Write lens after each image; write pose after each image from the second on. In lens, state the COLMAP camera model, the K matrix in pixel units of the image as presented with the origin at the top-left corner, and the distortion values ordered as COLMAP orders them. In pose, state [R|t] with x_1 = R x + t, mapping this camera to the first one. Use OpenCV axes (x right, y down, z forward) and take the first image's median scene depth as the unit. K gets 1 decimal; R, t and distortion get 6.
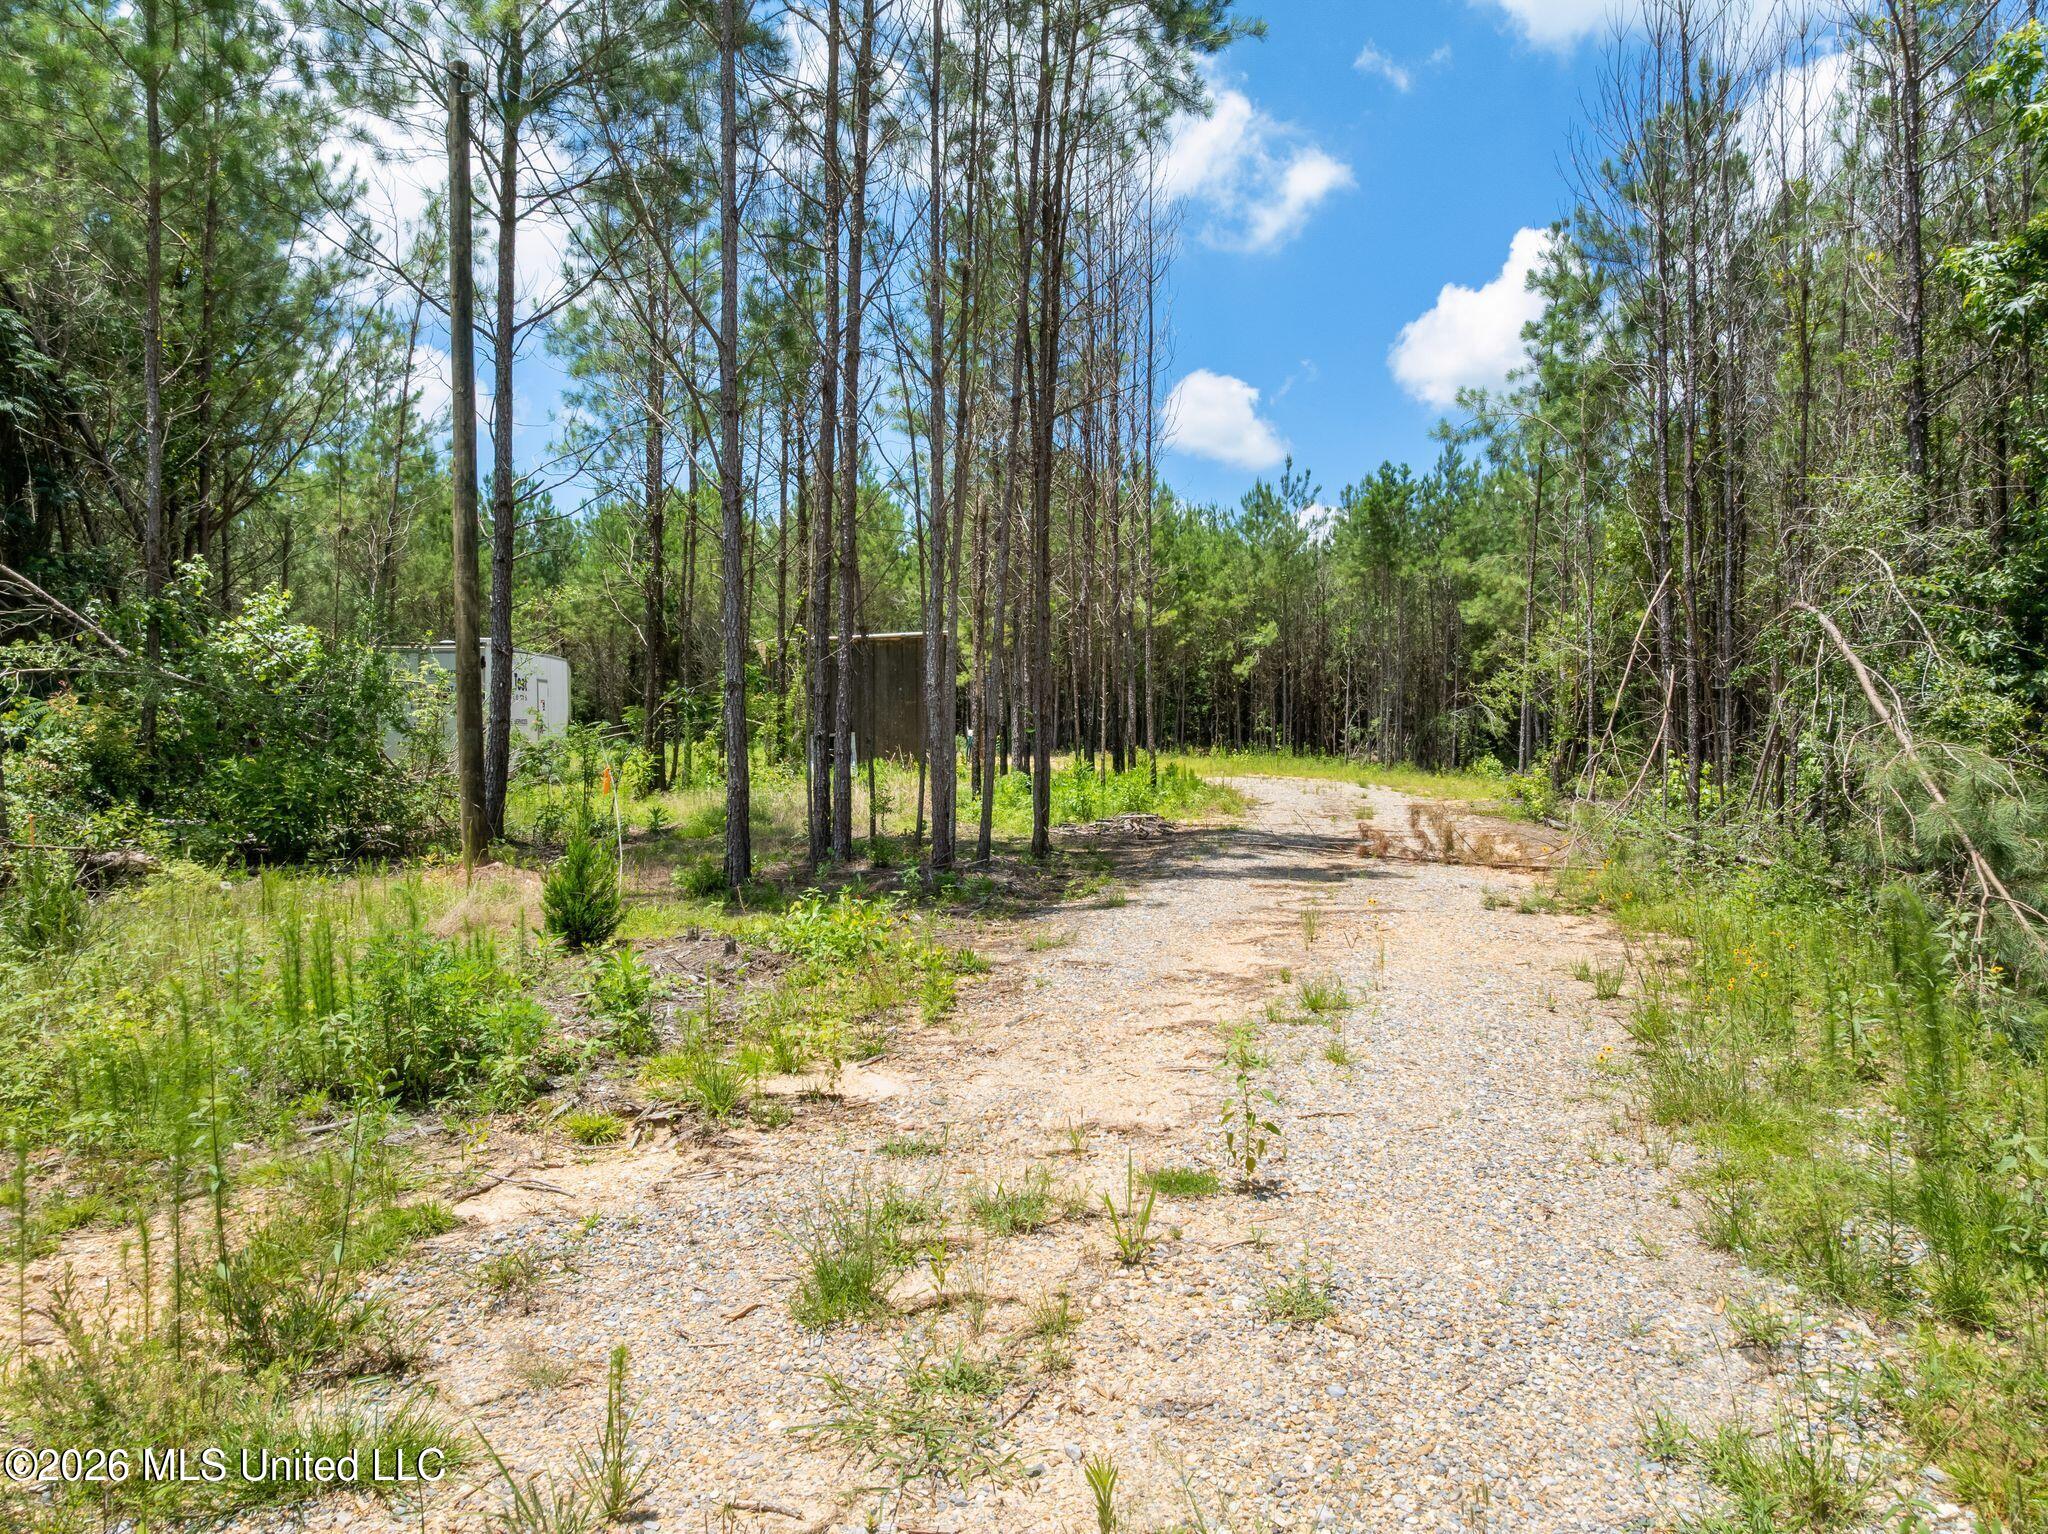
lens RADIAL K [[1490.3, 0, 1029.0], [0, 1490.3, 738.8], [0, 0, 1]] dist [-0.030611, 0.000651]
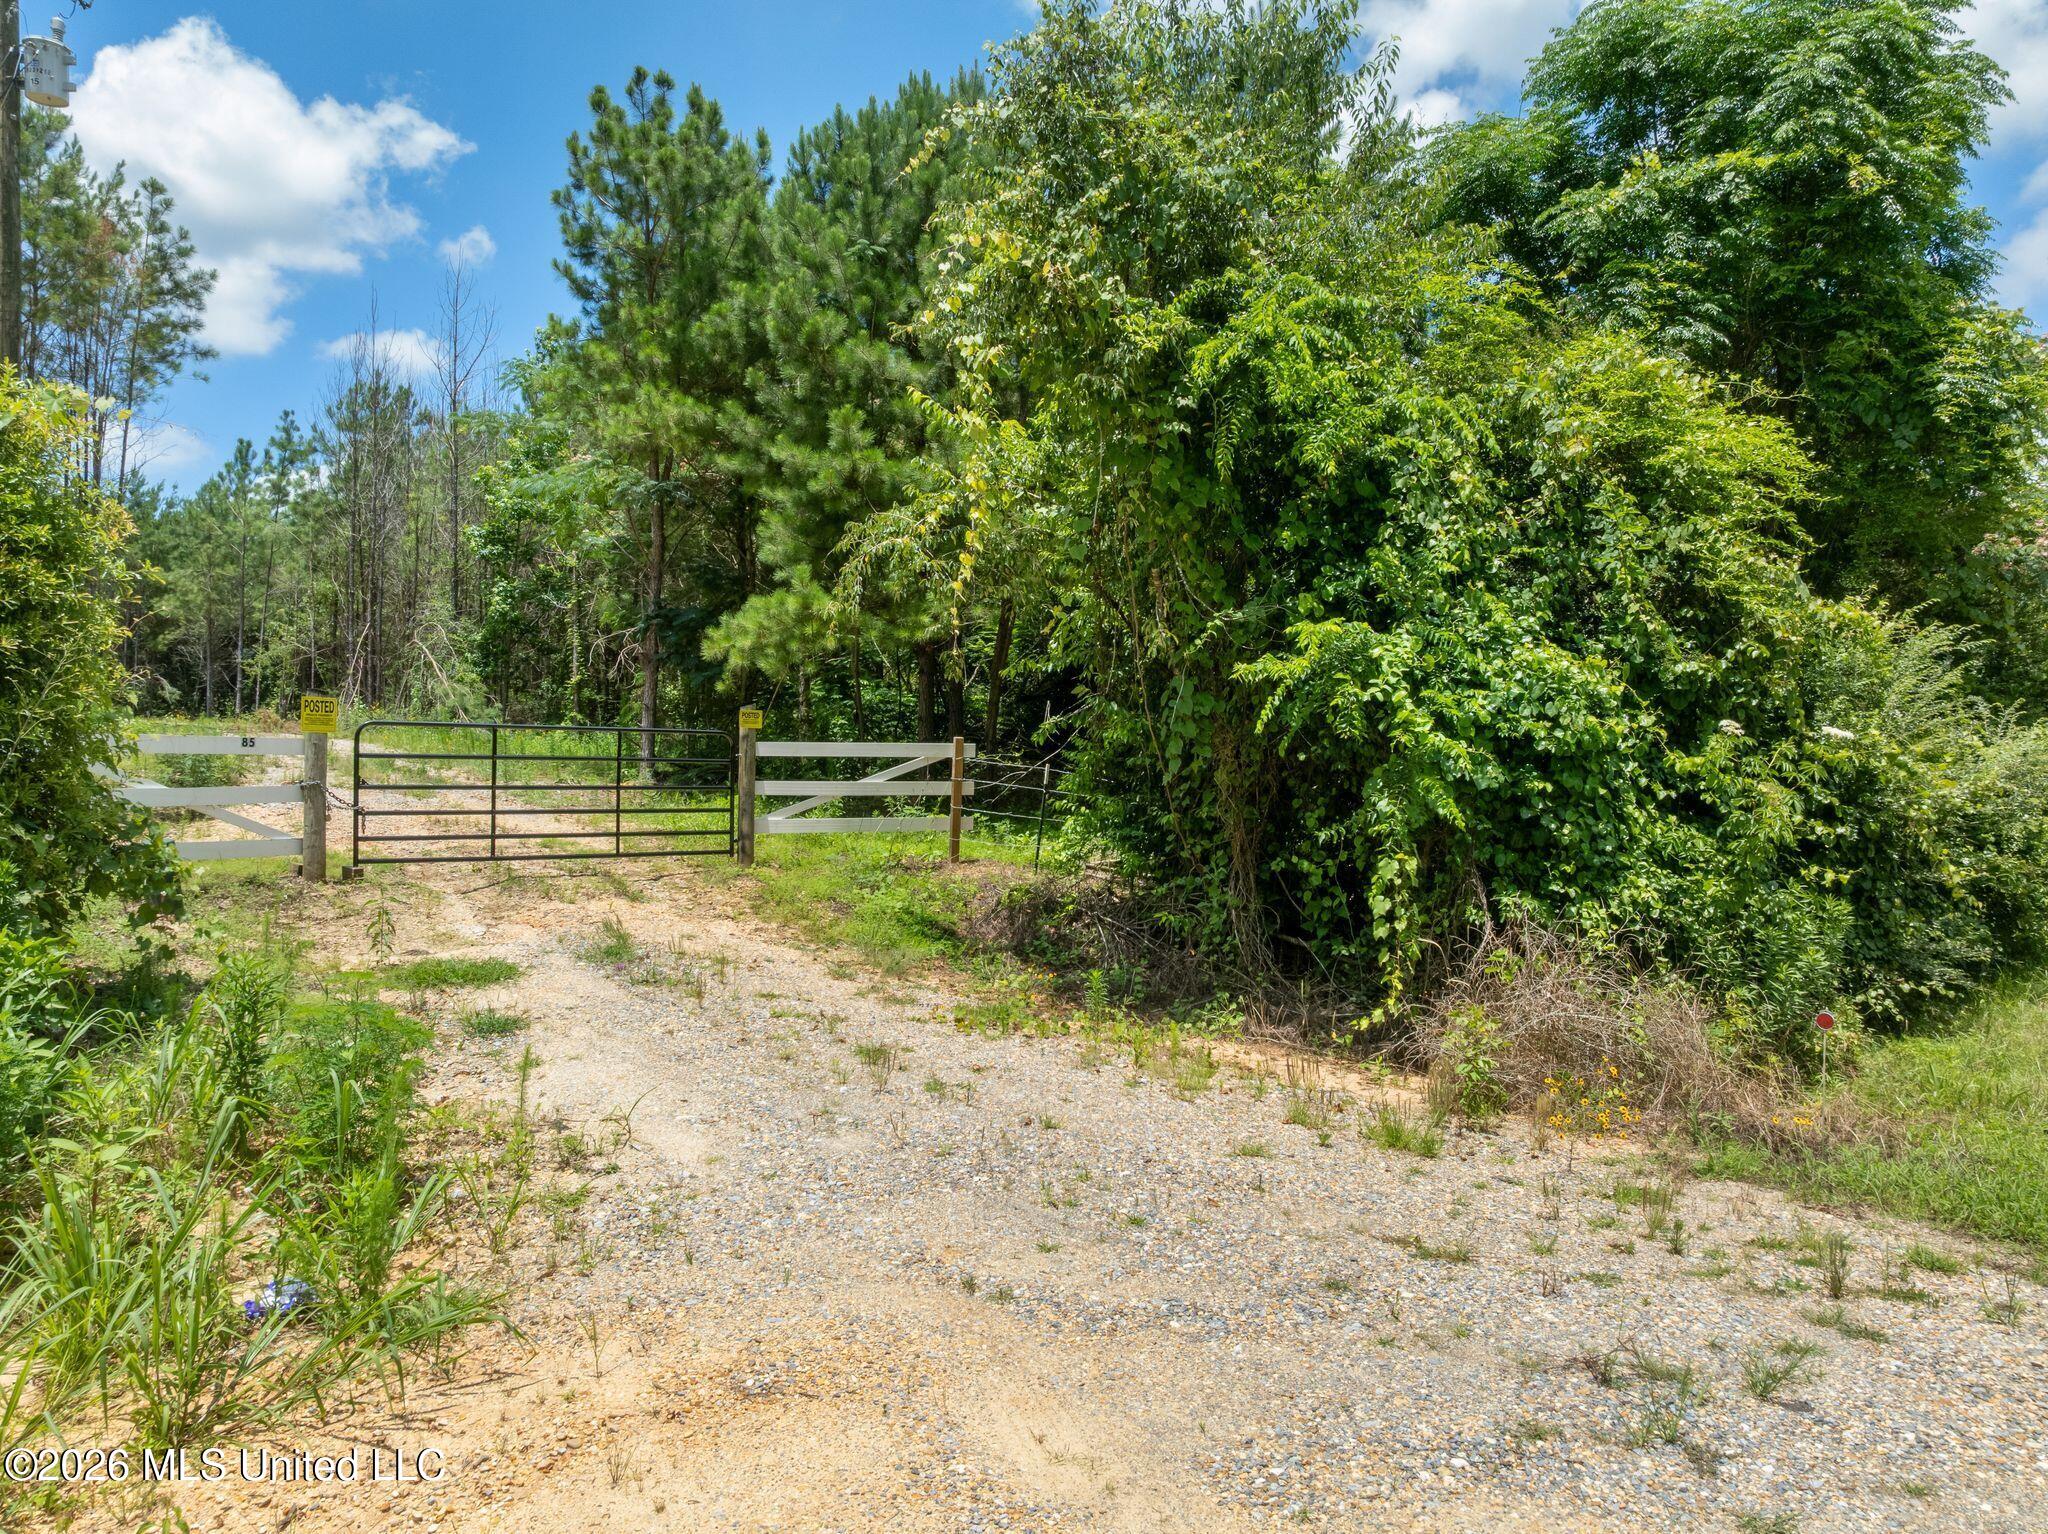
lens RADIAL K [[1490.3, 0, 1029.0], [0, 1490.3, 738.8], [0, 0, 1]] dist [-0.030611, 0.000651]
pose [[0.625995, 0.017415, 0.779633, -0.480172], [-0.022704, 0.999734, -0.004103, 0.042005], [-0.779496, -0.015132, 0.626224, -0.855395]]
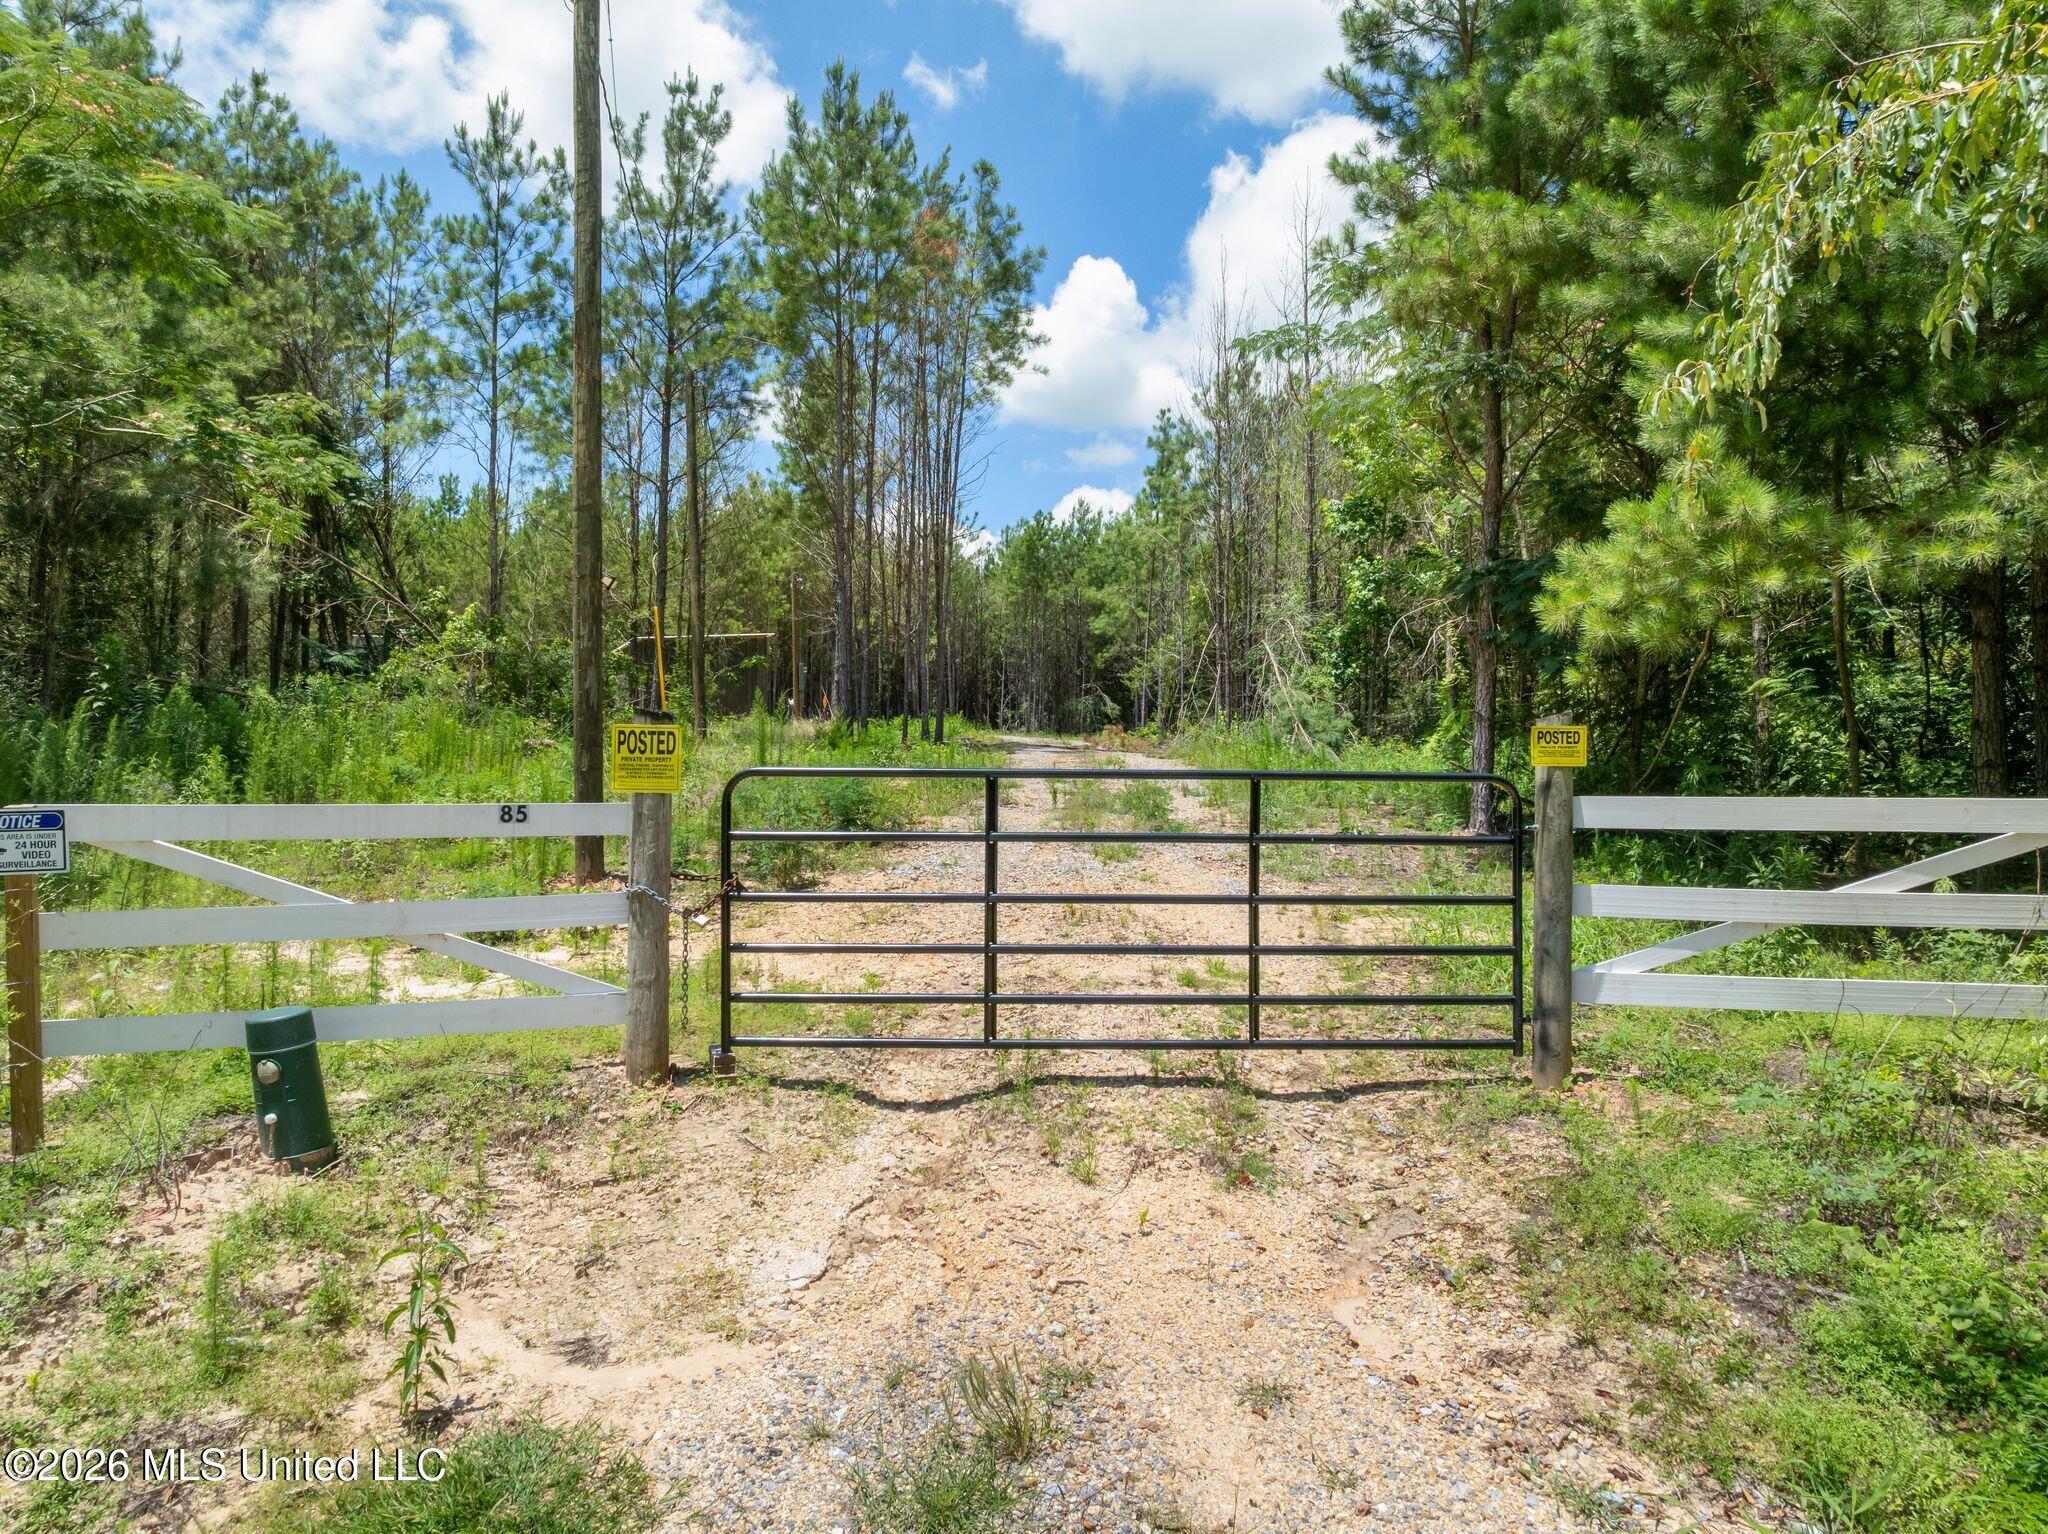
lens RADIAL K [[1490.3, 0, 1029.0], [0, 1490.3, 738.8], [0, 0, 1]] dist [-0.030611, 0.000651]
pose [[0.965093, 0.001241, 0.261903, -0.245710], [-0.002011, 0.999994, 0.002674, 0.032599], [-0.261899, -0.003108, 0.965090, -0.625278]]
